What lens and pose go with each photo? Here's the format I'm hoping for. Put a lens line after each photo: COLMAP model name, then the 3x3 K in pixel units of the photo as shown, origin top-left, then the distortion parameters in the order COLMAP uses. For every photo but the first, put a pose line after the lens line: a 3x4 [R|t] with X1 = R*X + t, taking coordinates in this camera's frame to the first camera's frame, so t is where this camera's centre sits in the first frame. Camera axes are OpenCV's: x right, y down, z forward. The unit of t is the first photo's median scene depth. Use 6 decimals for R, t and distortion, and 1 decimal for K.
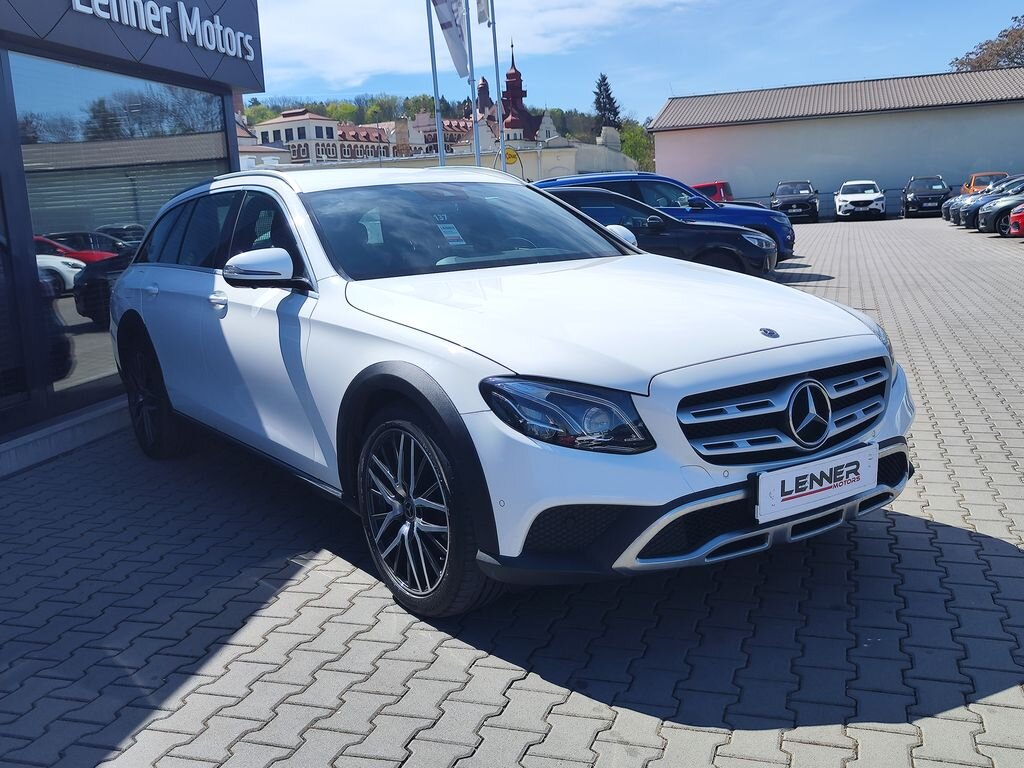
lens RADIAL K [[1056.9, 0, 528.5], [0, 1056.9, 363.8], [0, 0, 1]] dist [0.000983, 0.000000]
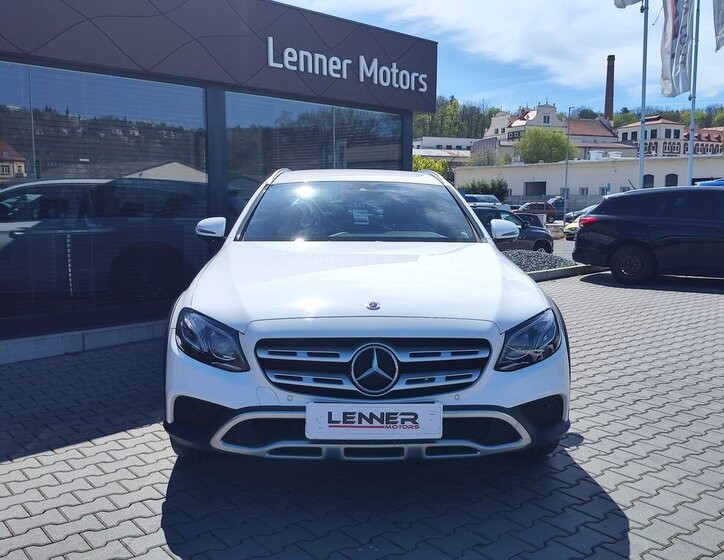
lens RADIAL K [[769.8, 0, 369.7], [0, 769.8, 289.3], [0, 0, 1]] dist [0.010042, 0.000000]
pose [[0.831272, 0.123093, -0.542066, 0.354482], [-0.130503, 0.991134, 0.024938, -0.034820], [0.540330, 0.050011, 0.839966, 0.078968]]
